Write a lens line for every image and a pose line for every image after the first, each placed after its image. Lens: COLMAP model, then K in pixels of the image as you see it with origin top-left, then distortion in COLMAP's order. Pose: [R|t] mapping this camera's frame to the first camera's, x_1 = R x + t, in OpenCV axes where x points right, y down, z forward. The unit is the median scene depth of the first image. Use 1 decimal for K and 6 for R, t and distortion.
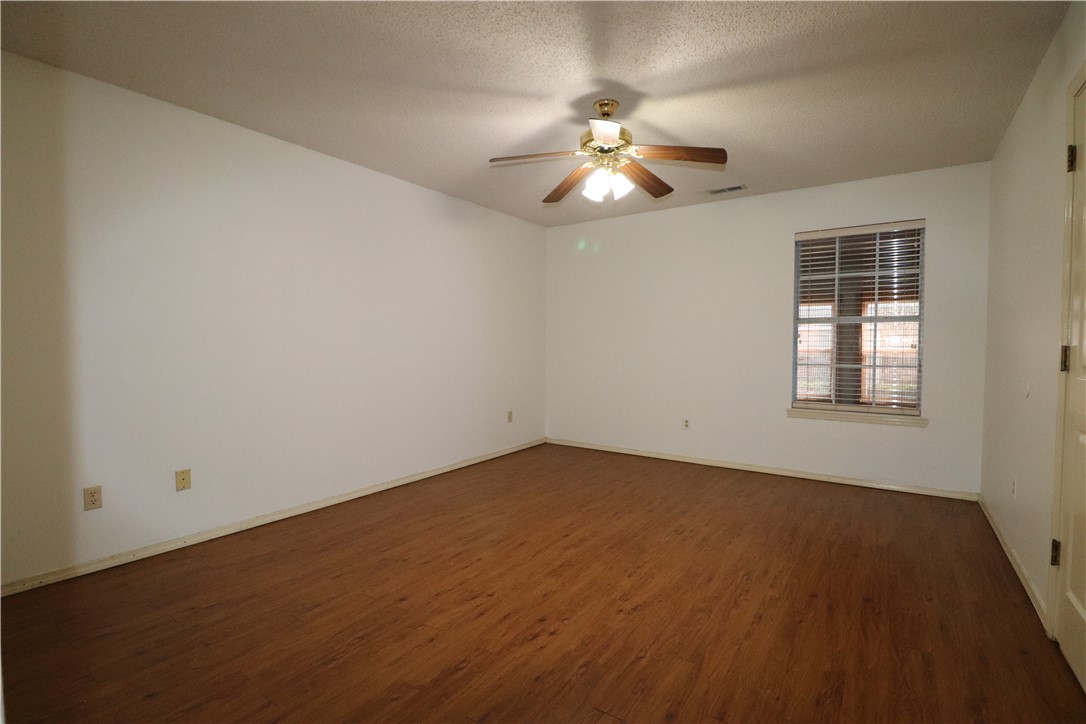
lens RADIAL K [[504.6, 0, 546.5], [0, 504.6, 358.0], [0, 0, 1]] dist [-0.001300, -0.009824]
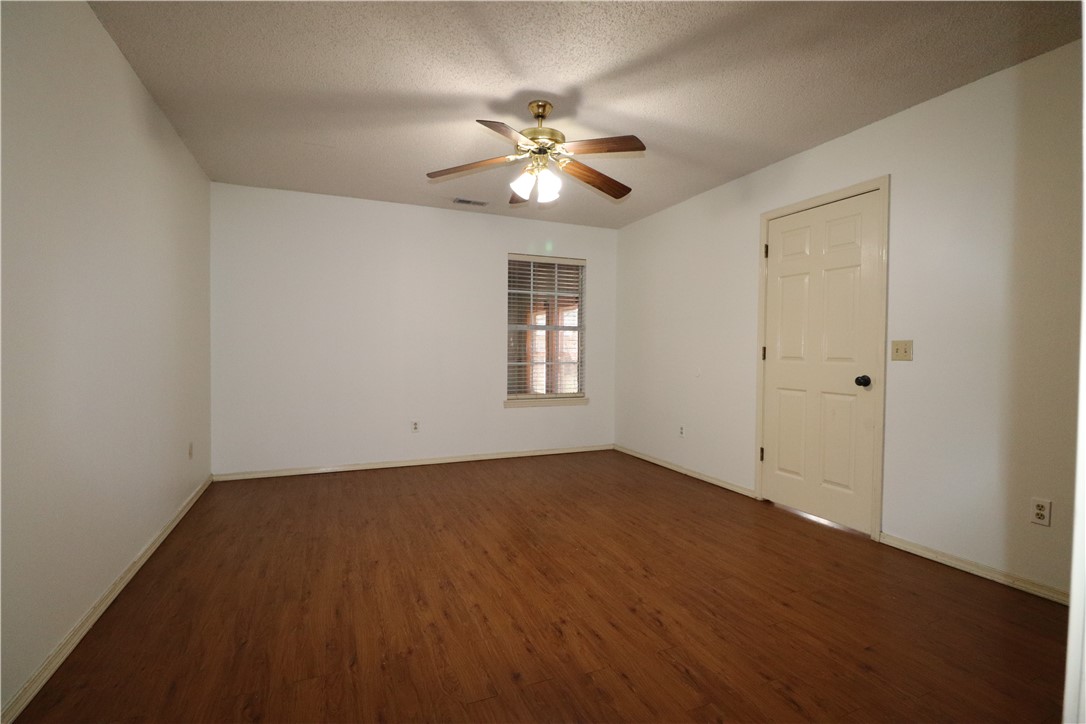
lens RADIAL K [[504.6, 0, 544.4], [0, 504.6, 362.8], [0, 0, 1]] dist [-0.001300, -0.009824]
pose [[0.532017, -0.021205, 0.846468, -0.679307], [0.019736, 0.999725, 0.012640, -0.001990], [-0.846503, 0.009982, 0.532290, 0.421009]]
